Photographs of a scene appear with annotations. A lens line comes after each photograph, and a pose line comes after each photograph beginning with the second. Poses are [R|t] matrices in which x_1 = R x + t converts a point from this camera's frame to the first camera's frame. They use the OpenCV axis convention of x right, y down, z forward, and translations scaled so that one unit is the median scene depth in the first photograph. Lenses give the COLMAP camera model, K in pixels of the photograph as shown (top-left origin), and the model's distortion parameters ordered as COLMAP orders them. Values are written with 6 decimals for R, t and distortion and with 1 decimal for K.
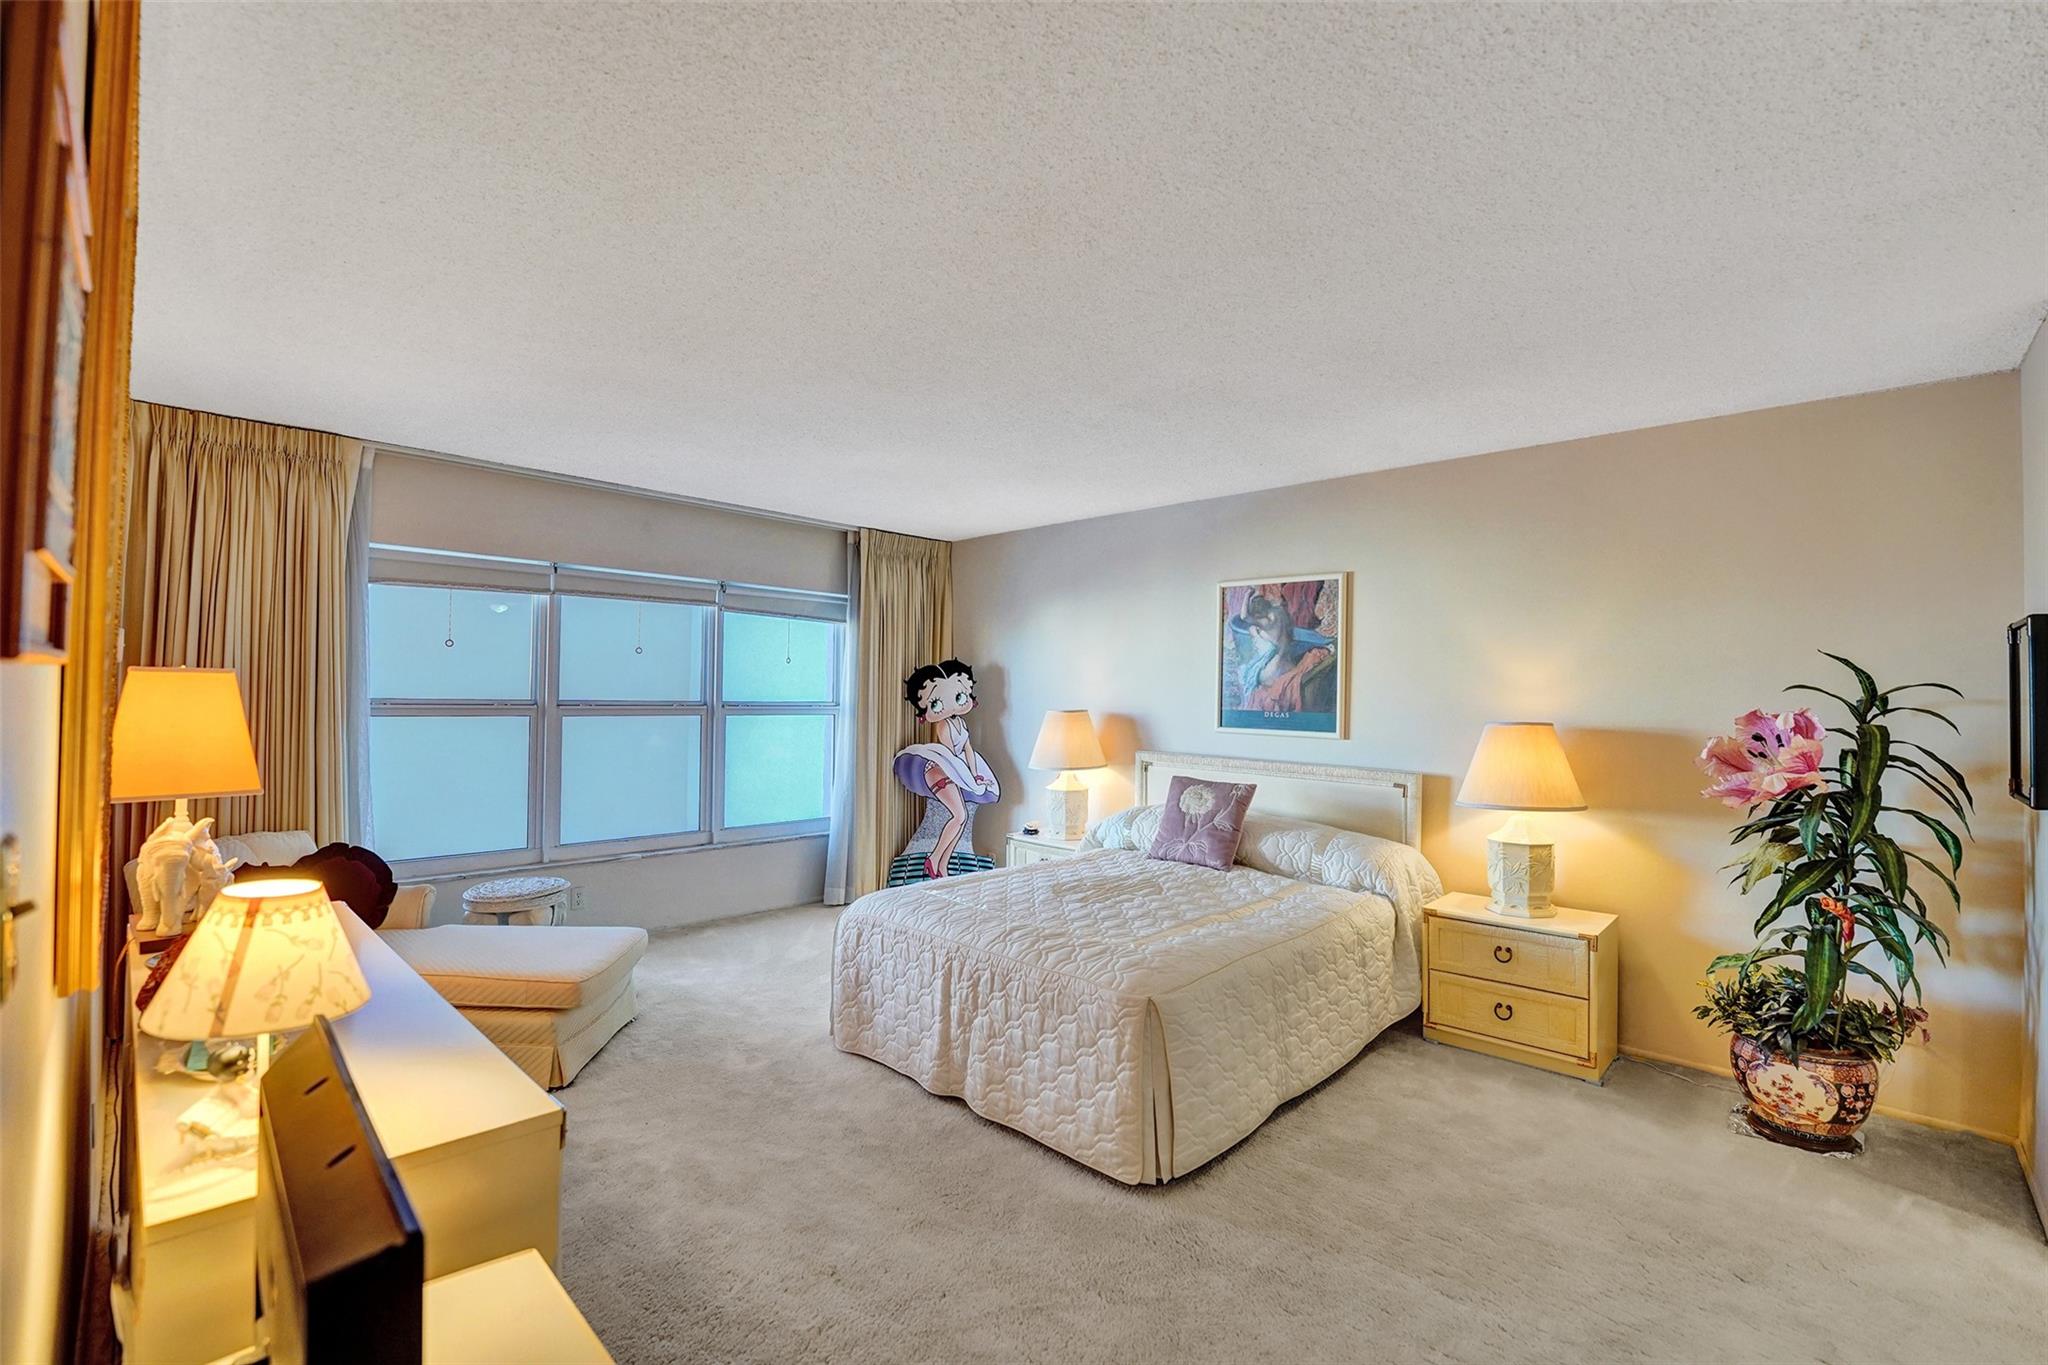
lens RADIAL K [[880.8, 0, 1025.8], [0, 880.8, 686.0], [0, 0, 1]] dist [-0.024733, 0.000278]
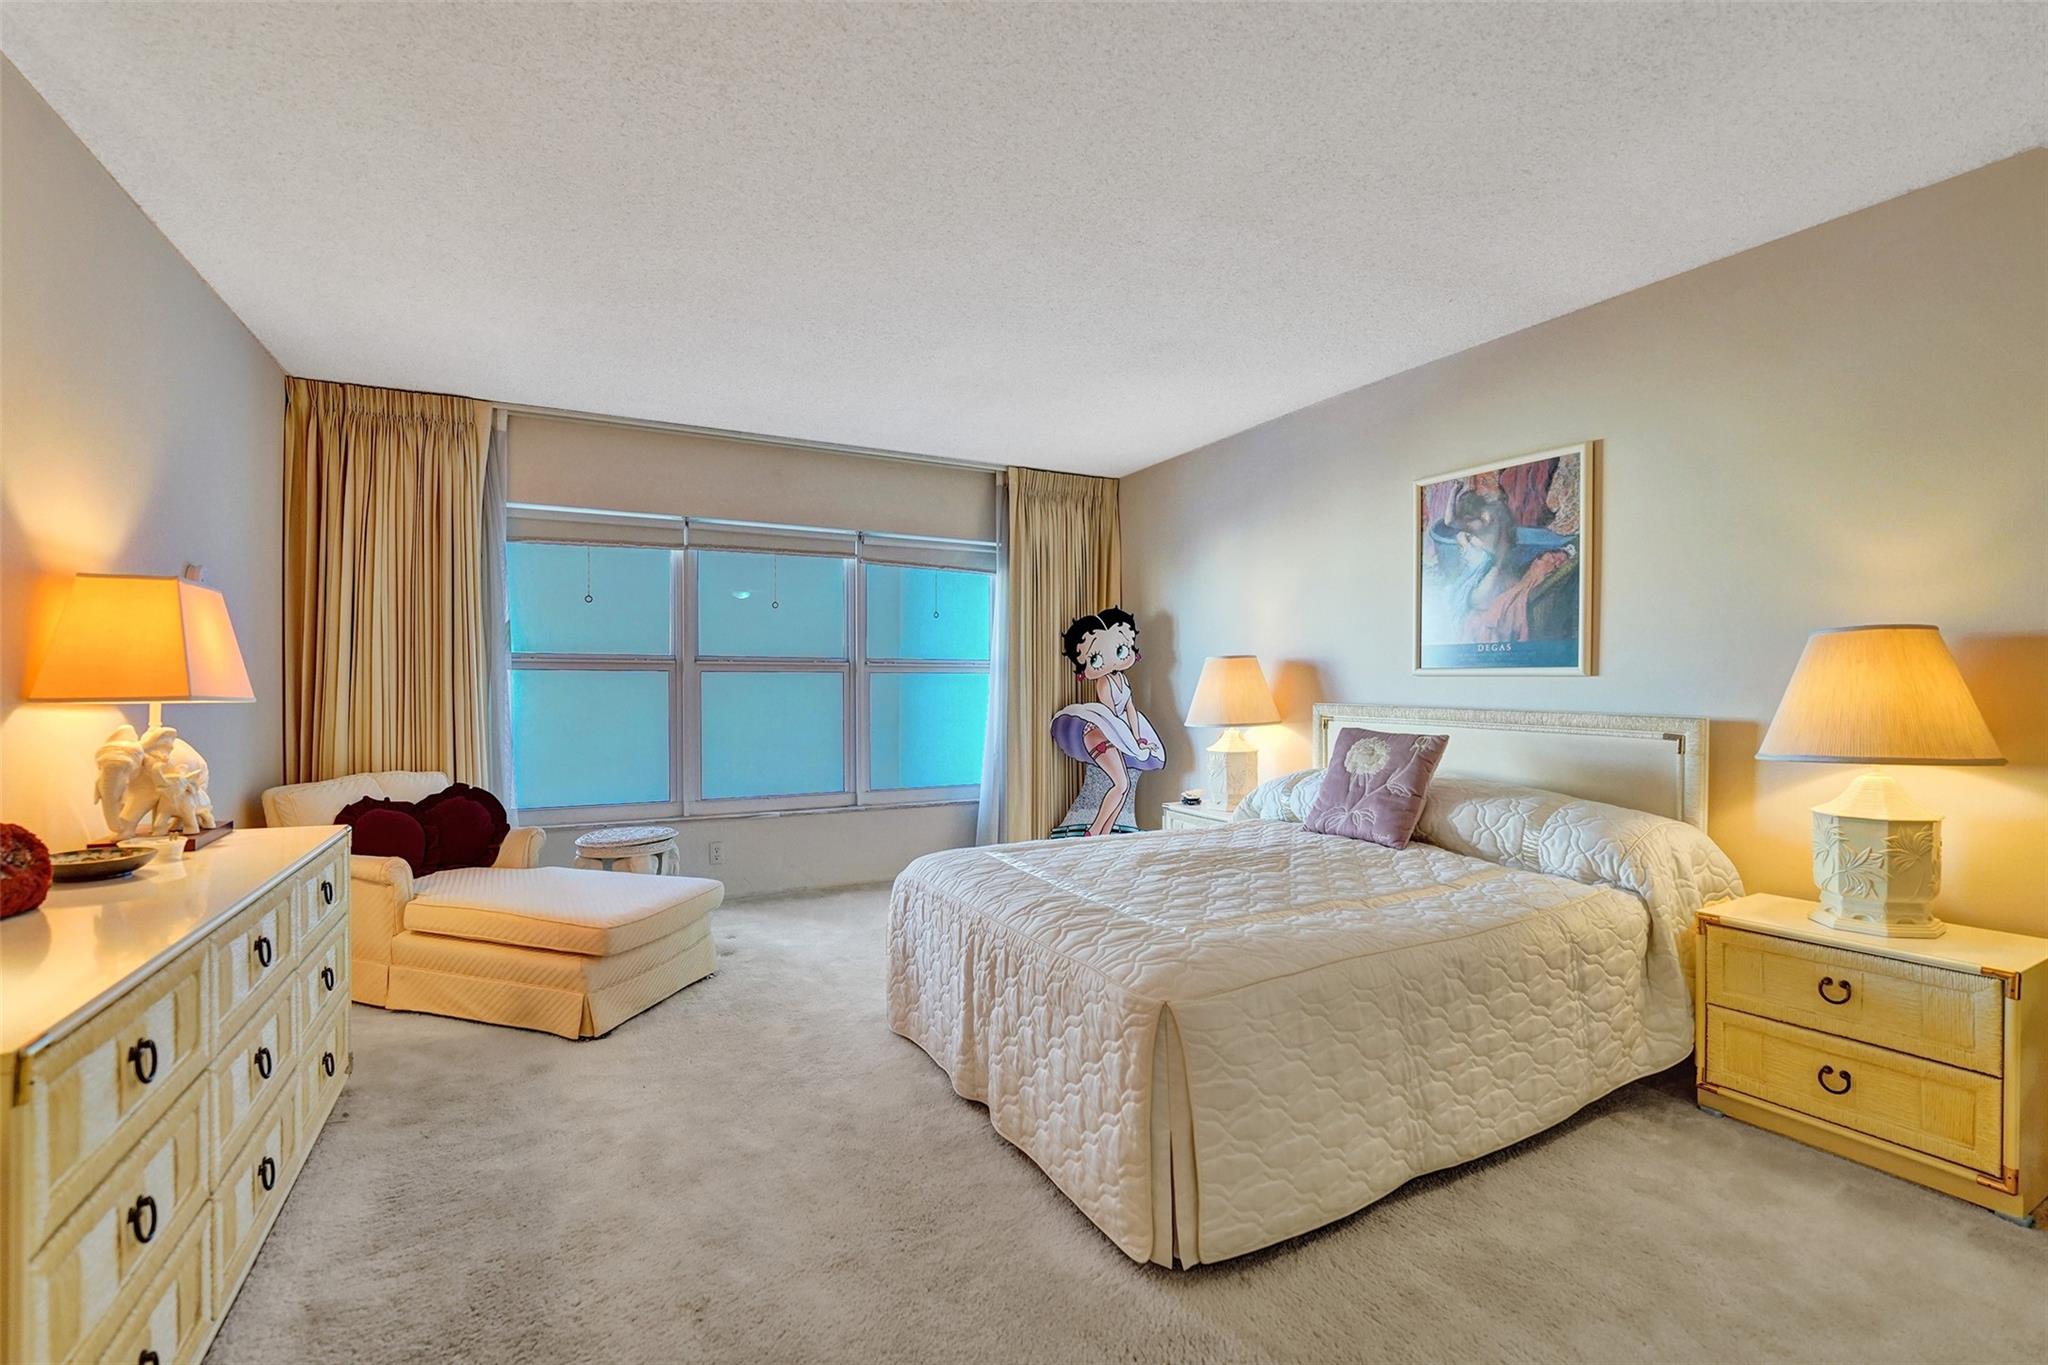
lens RADIAL K [[878.5, 0, 1019.1], [0, 878.5, 702.0], [0, 0, 1]] dist [-0.031557, 0.005305]
pose [[0.947878, -0.009965, -0.318478, 0.176010], [0.018313, 0.999562, 0.023228, 0.069005], [0.318107, -0.027849, 0.947646, 0.217624]]
